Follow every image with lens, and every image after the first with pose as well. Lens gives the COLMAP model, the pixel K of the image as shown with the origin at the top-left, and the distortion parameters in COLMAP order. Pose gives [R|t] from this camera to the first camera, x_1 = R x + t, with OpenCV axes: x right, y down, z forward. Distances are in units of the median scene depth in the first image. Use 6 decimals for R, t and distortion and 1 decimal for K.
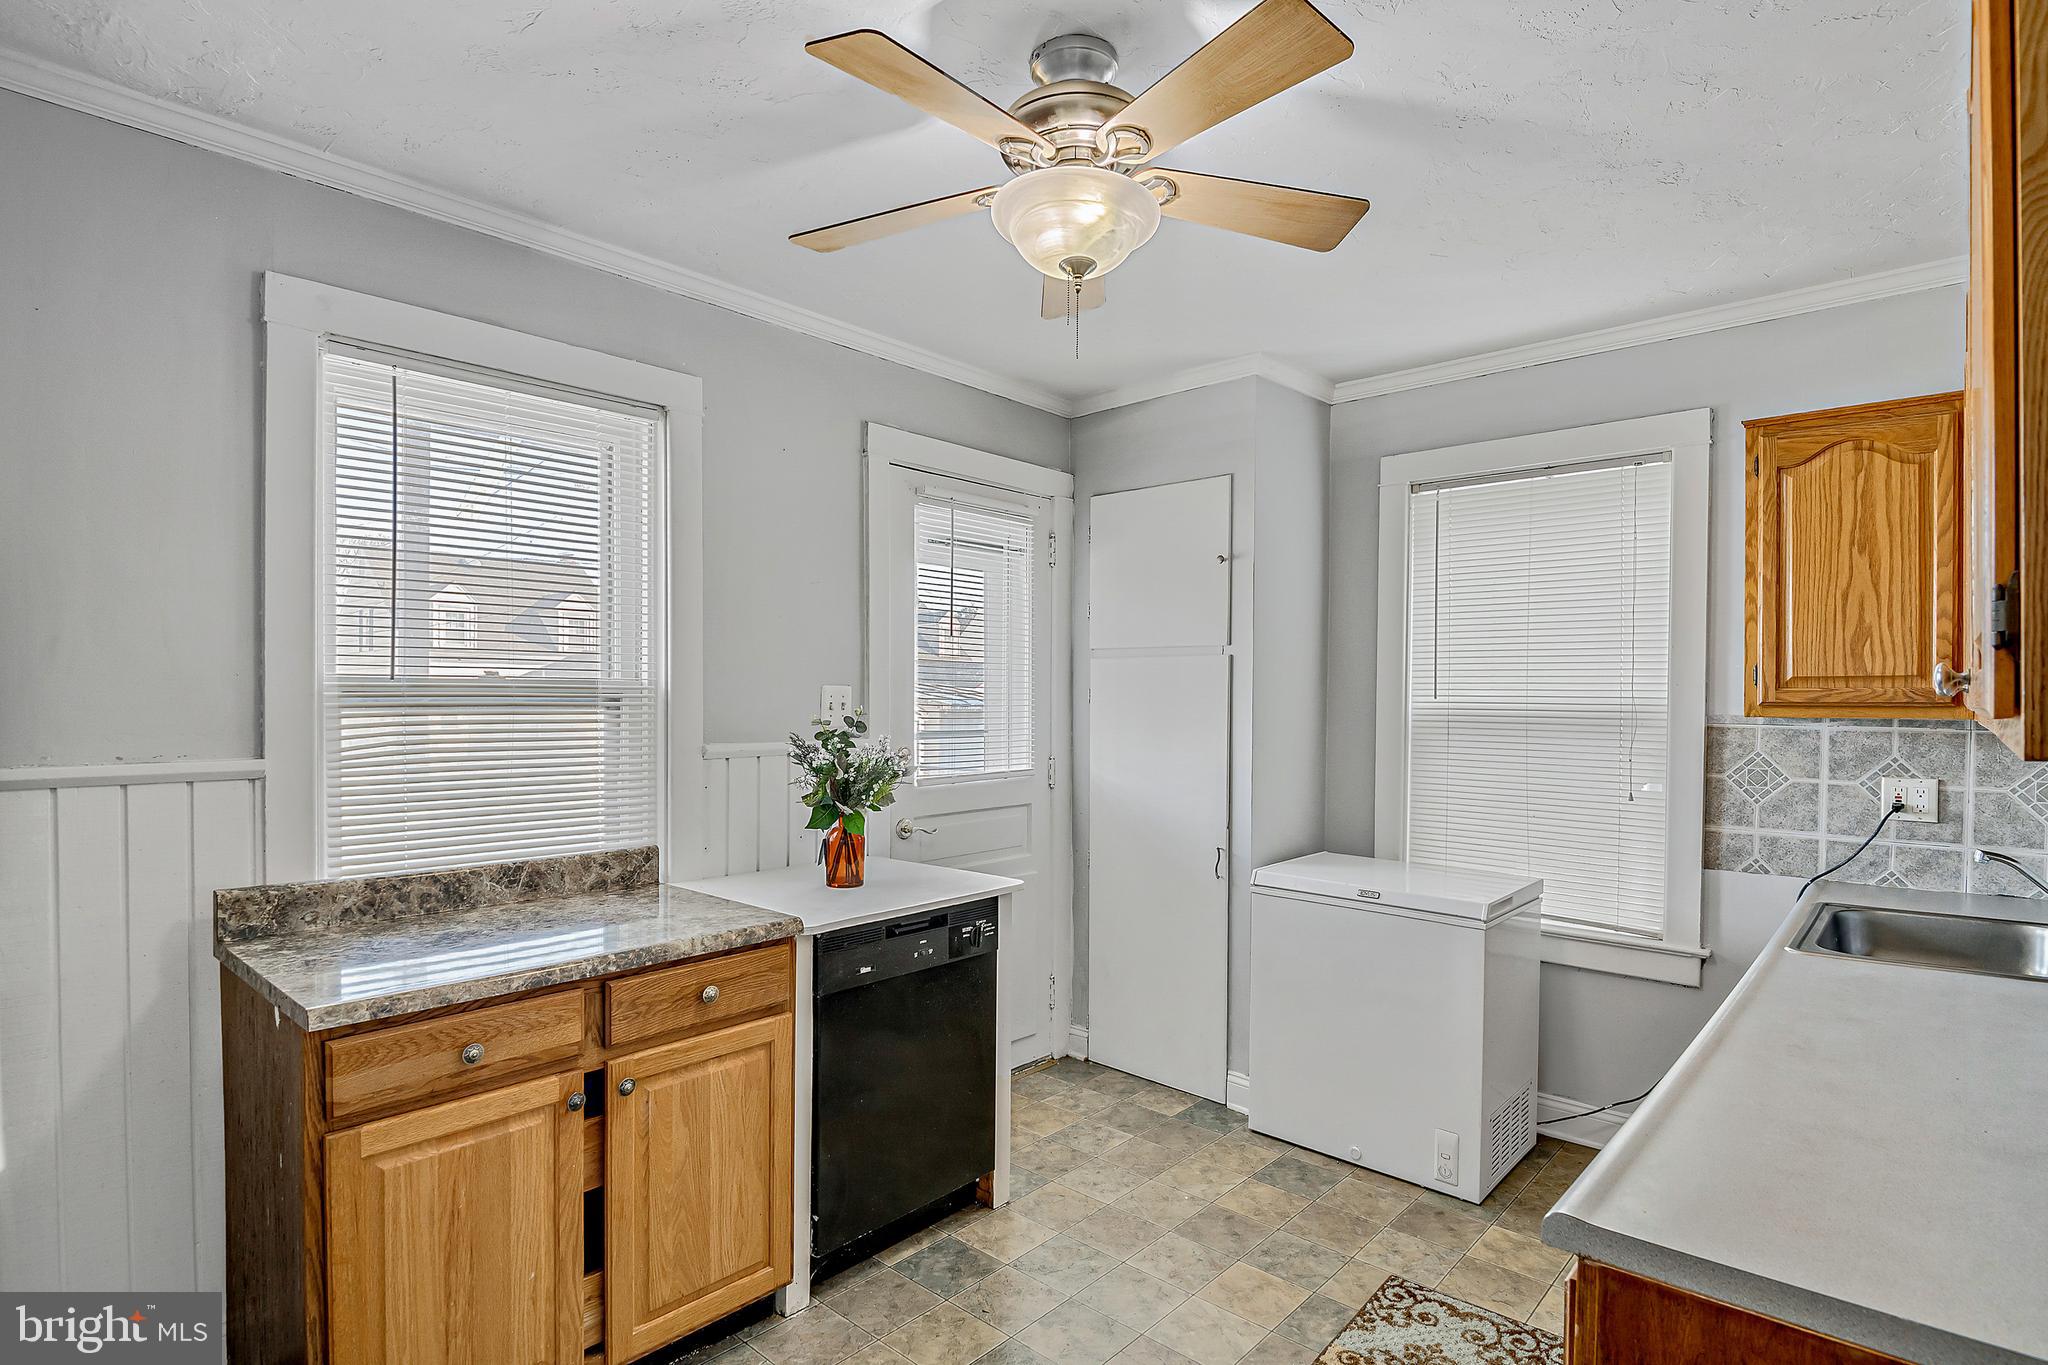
lens RADIAL K [[1049.5, 0, 1013.0], [0, 1049.5, 703.3], [0, 0, 1]] dist [-0.001982, -0.002377]
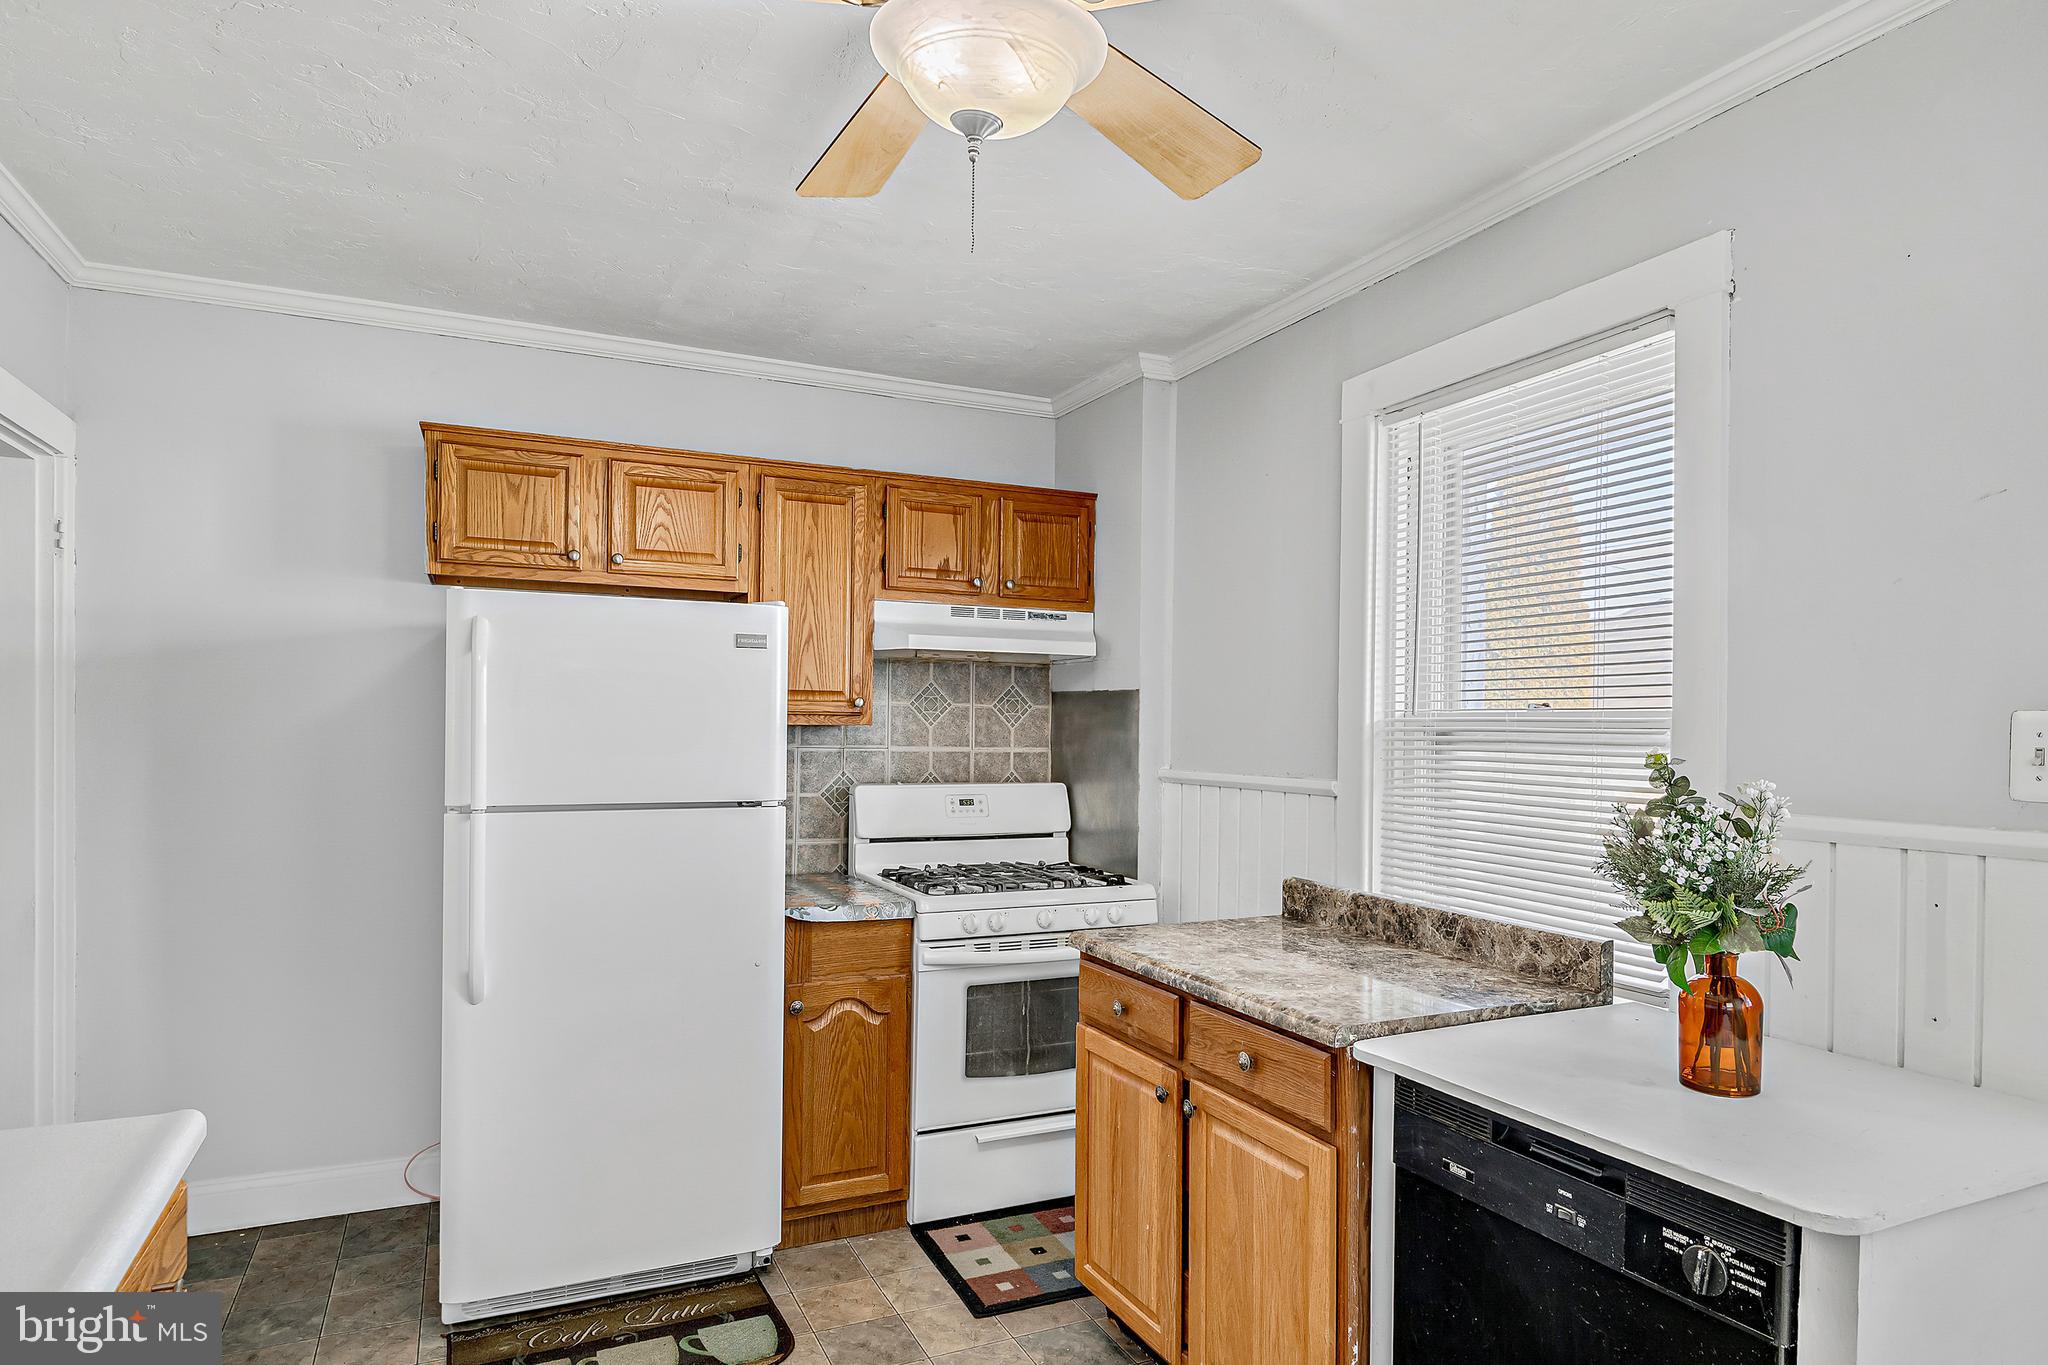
lens RADIAL K [[1196.3, 0, 1021.0], [0, 1196.3, 717.0], [0, 0, 1]] dist [0.022104, -0.009870]
pose [[-0.398581, -0.015305, -0.917005, 0.599277], [-0.018834, 0.999786, -0.008500, -0.002277], [0.916940, 0.013883, -0.398784, 1.014105]]
